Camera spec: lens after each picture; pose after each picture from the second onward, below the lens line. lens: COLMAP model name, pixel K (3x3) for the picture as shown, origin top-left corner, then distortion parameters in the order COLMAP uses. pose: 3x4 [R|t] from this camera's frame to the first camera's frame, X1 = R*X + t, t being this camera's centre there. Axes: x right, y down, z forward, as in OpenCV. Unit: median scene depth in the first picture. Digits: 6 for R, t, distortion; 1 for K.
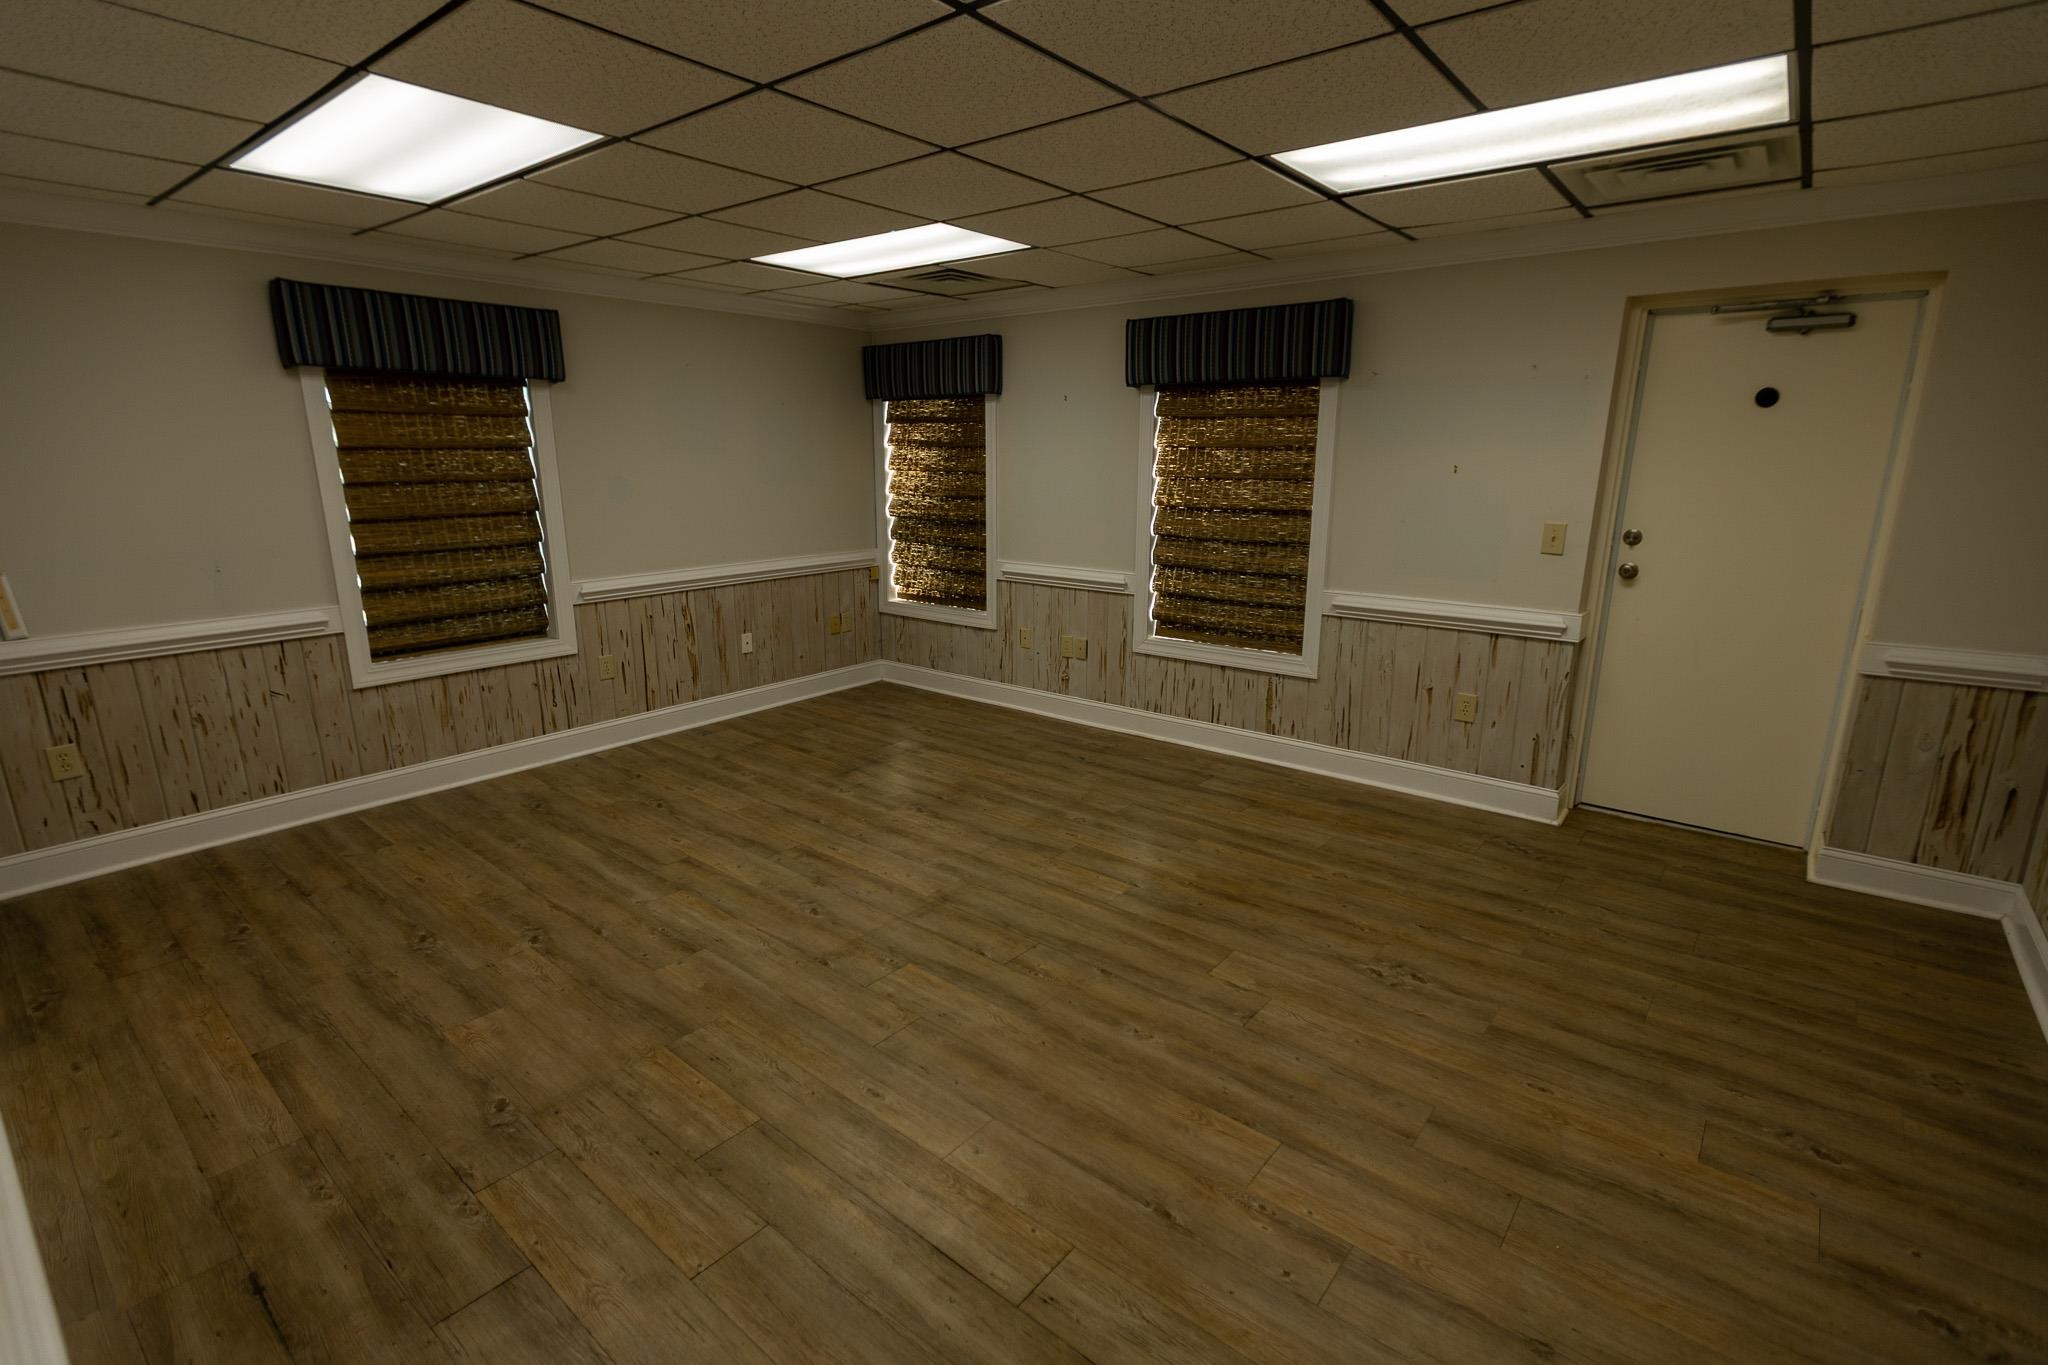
lens RADIAL K [[933.0, 0, 1030.4], [0, 933.0, 674.3], [0, 0, 1]] dist [0.003920, -0.000047]
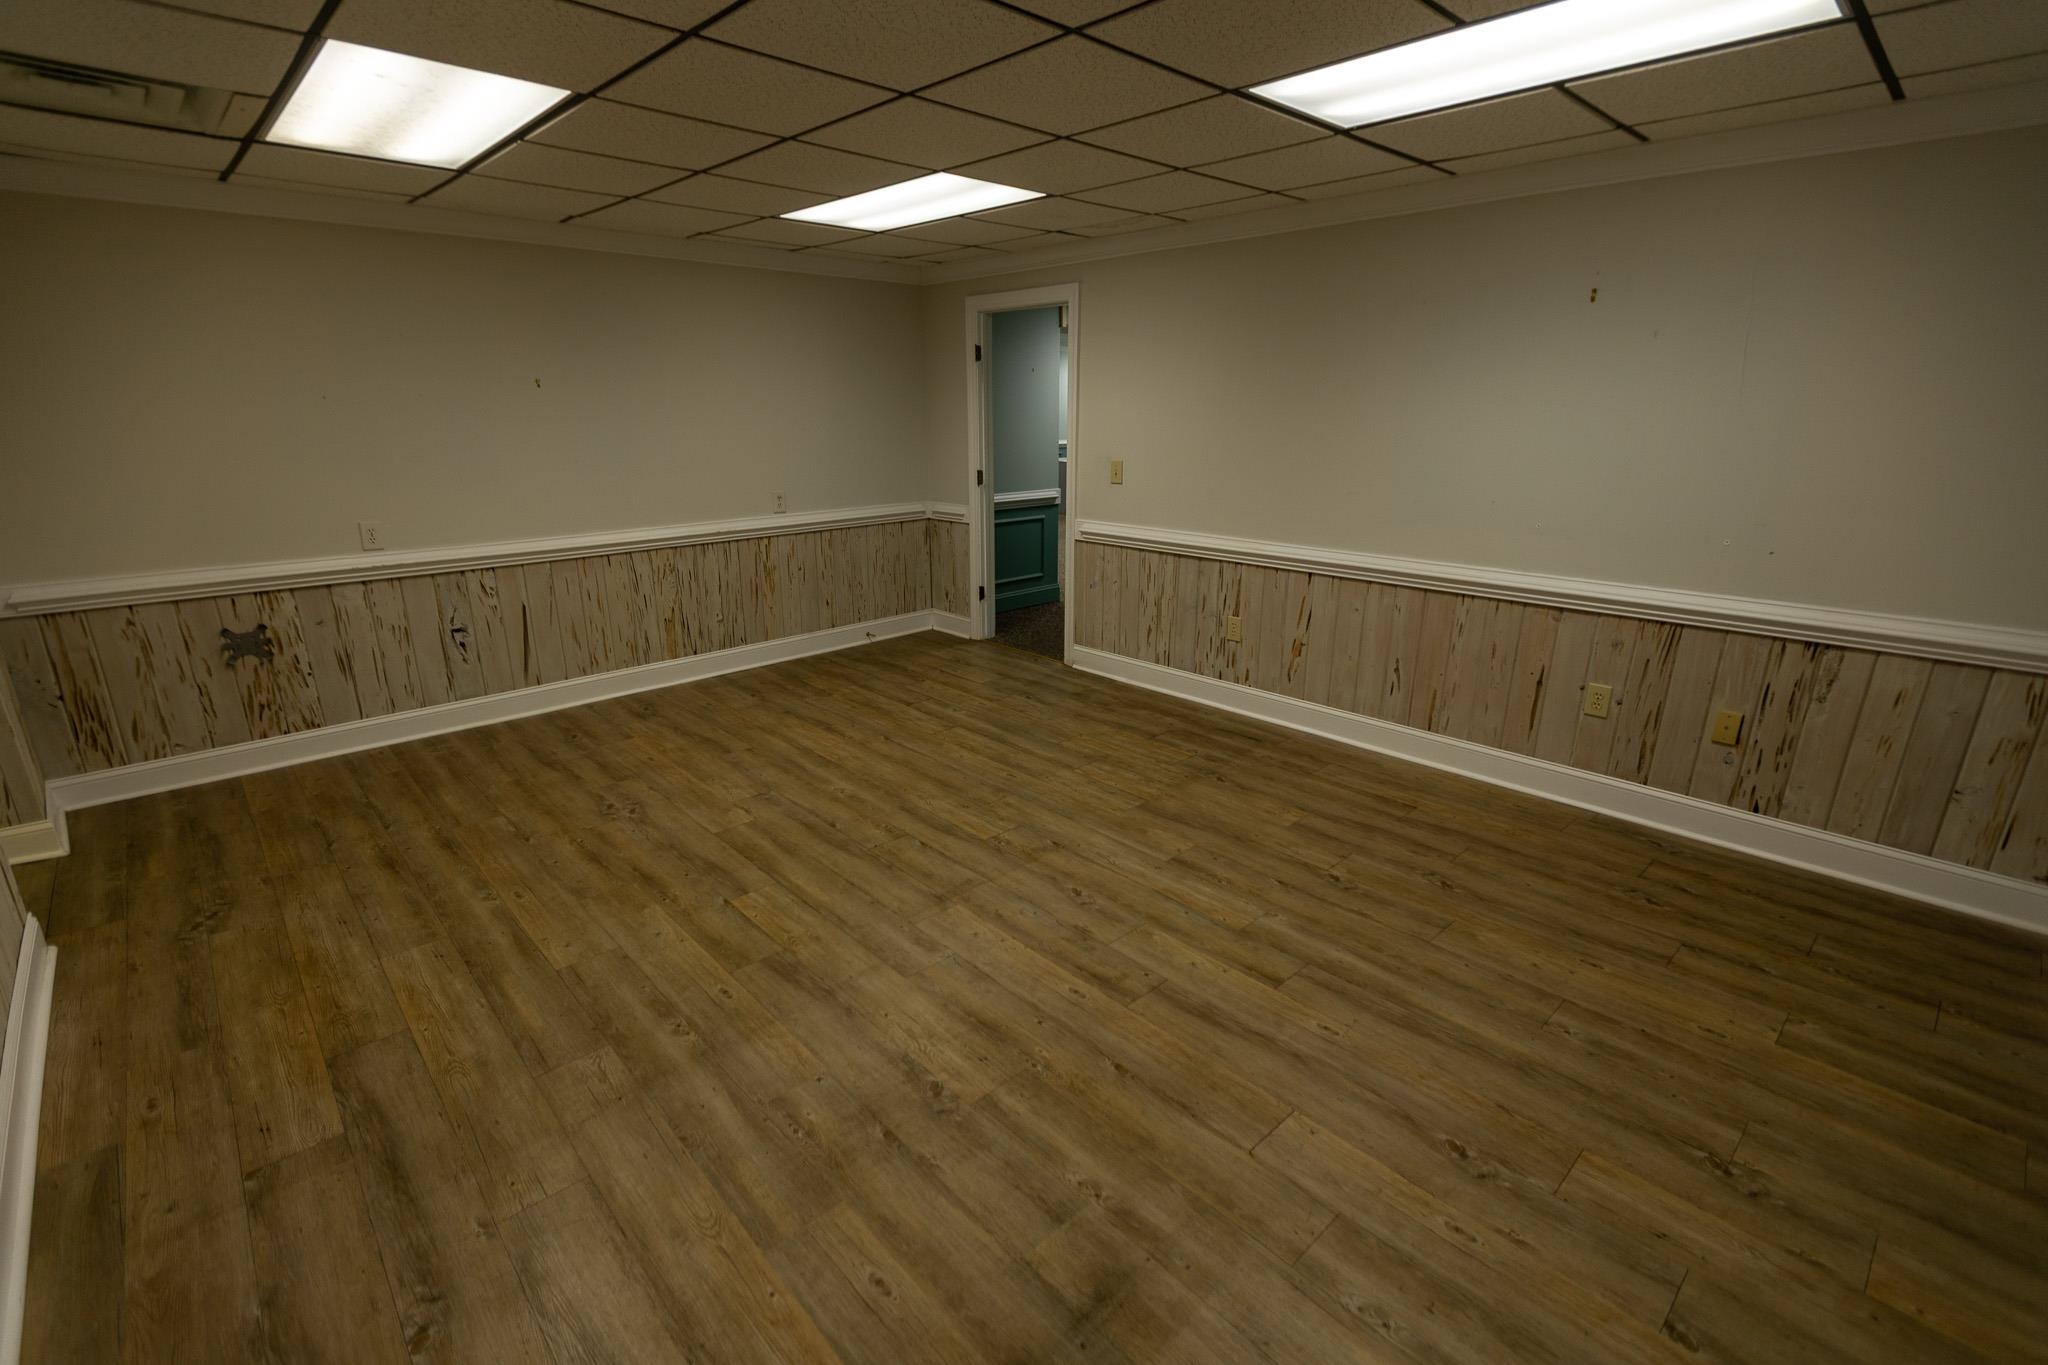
lens RADIAL K [[933.0, 0, 1021.9], [0, 933.0, 699.3], [0, 0, 1]] dist [0.003920, -0.000047]
pose [[-0.990072, -0.041661, 0.134243, -0.294590], [0.034456, 0.853988, 0.519150, -0.413820], [-0.136270, 0.518622, -0.844075, 1.706774]]
